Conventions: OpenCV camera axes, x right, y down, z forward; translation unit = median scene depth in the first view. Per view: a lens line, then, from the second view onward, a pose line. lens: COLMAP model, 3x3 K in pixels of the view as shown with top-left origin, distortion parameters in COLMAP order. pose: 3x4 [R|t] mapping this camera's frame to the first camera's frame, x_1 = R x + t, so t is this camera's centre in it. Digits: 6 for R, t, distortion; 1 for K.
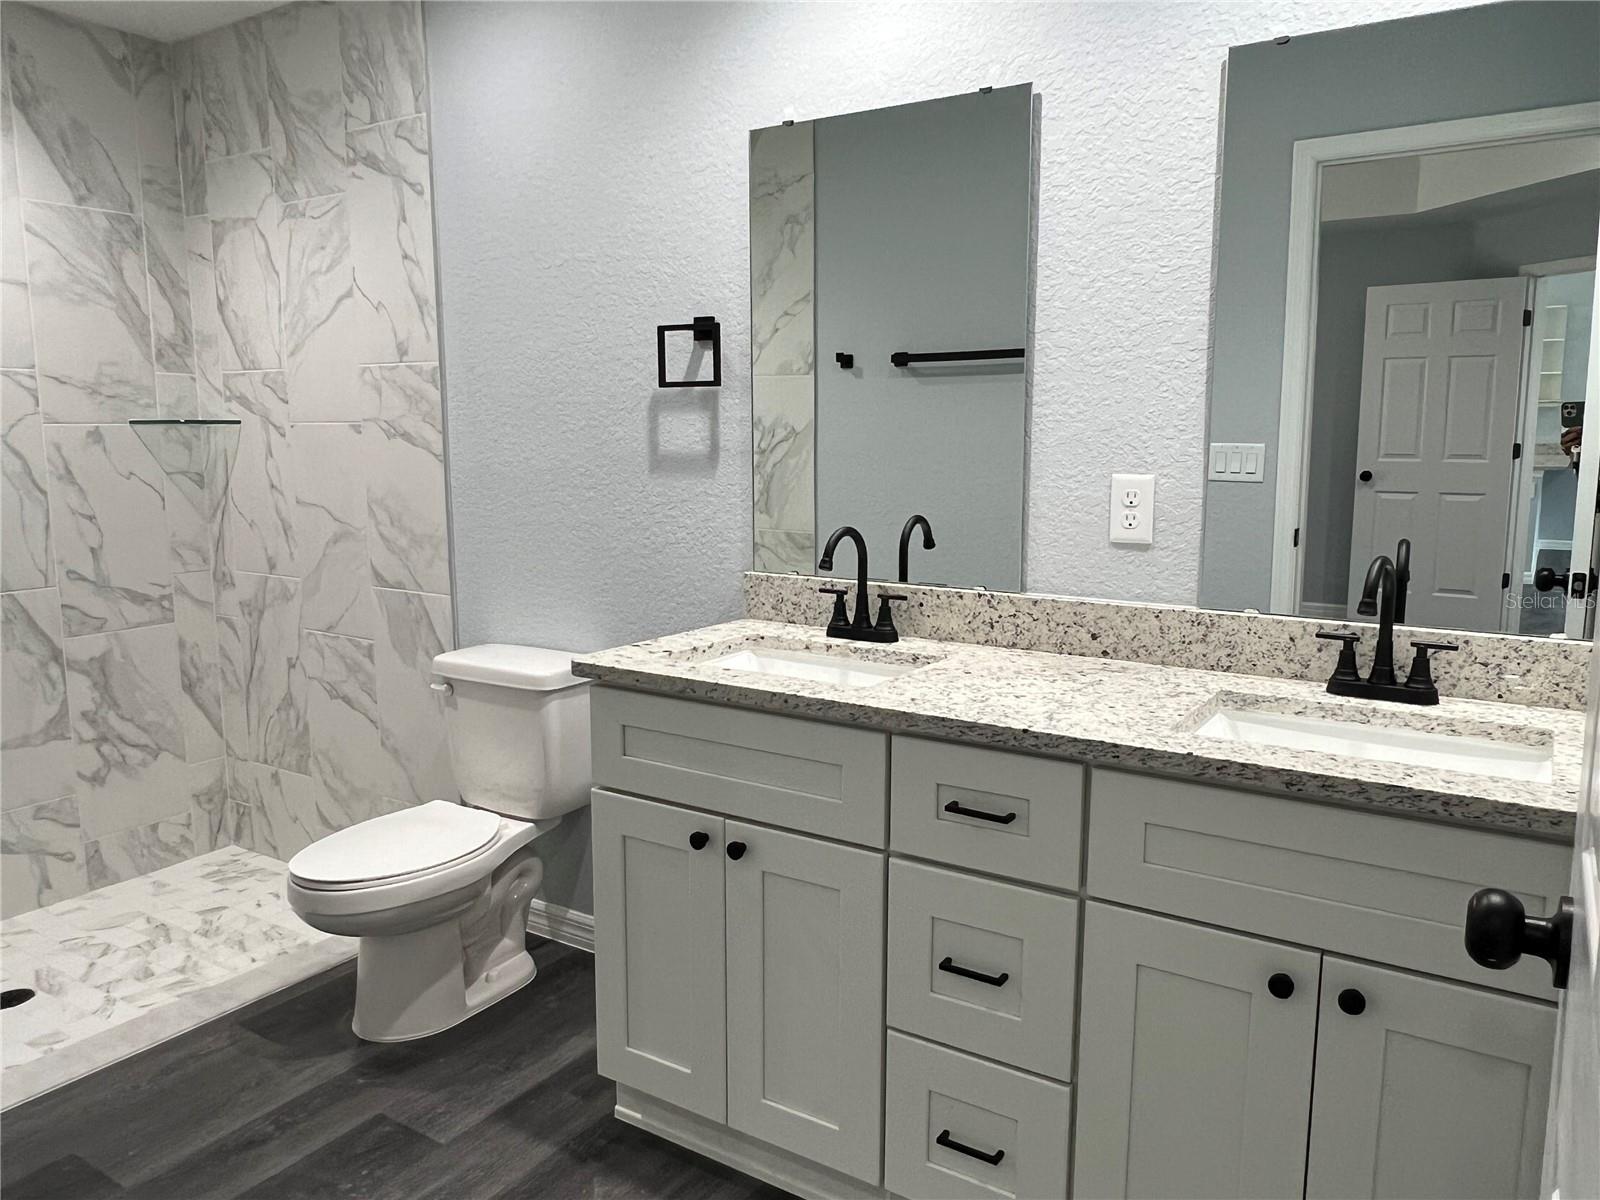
lens RADIAL K [[1181.4, 0, 803.8], [0, 1181.4, 569.6], [0, 0, 1]] dist [-0.001093, -0.000627]
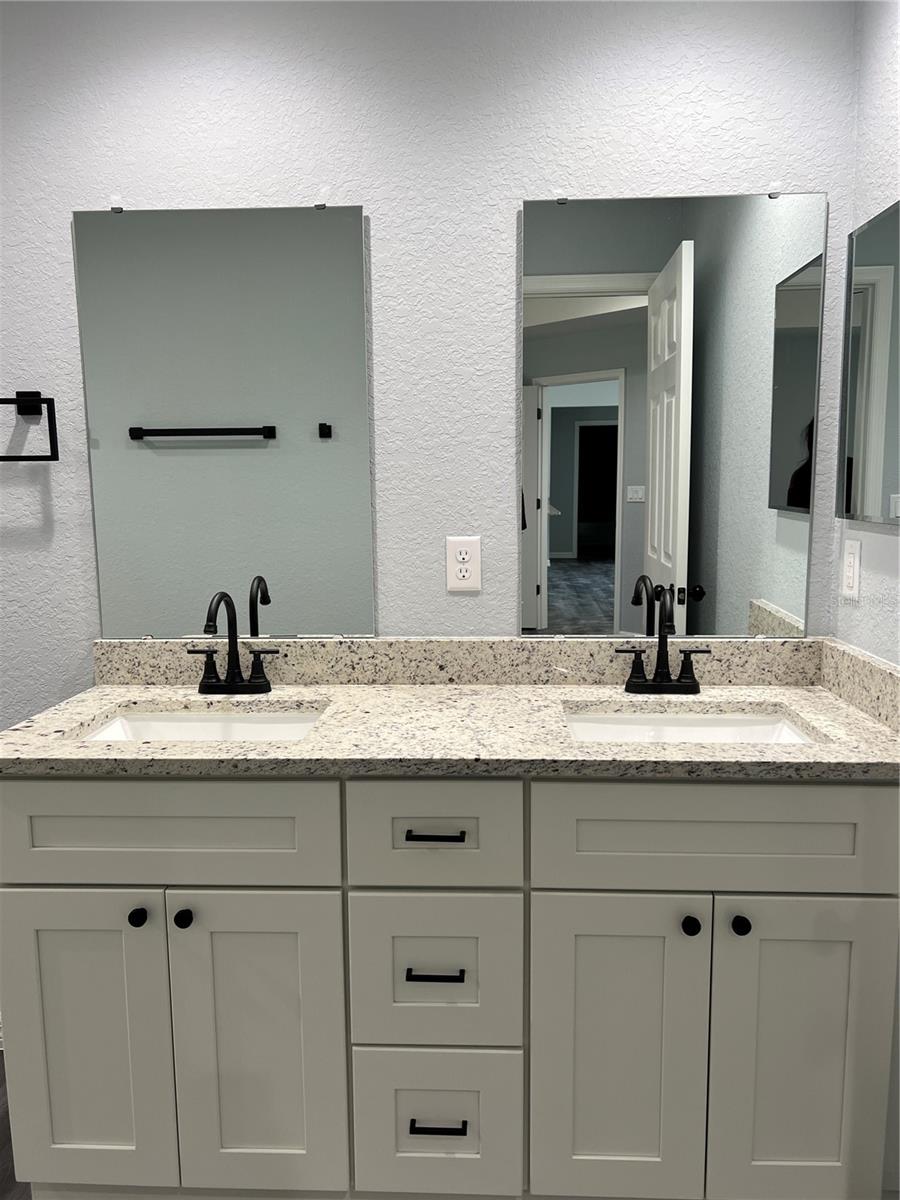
lens RADIAL K [[906.7, 0, 475.9], [0, 906.7, 594.8], [0, 0, 1]] dist [0.115593, -0.244487]
pose [[0.856593, -0.070128, 0.511206, -0.215356], [0.070521, 0.997336, 0.018648, -0.036665], [-0.511151, 0.020077, 0.859256, 0.172354]]
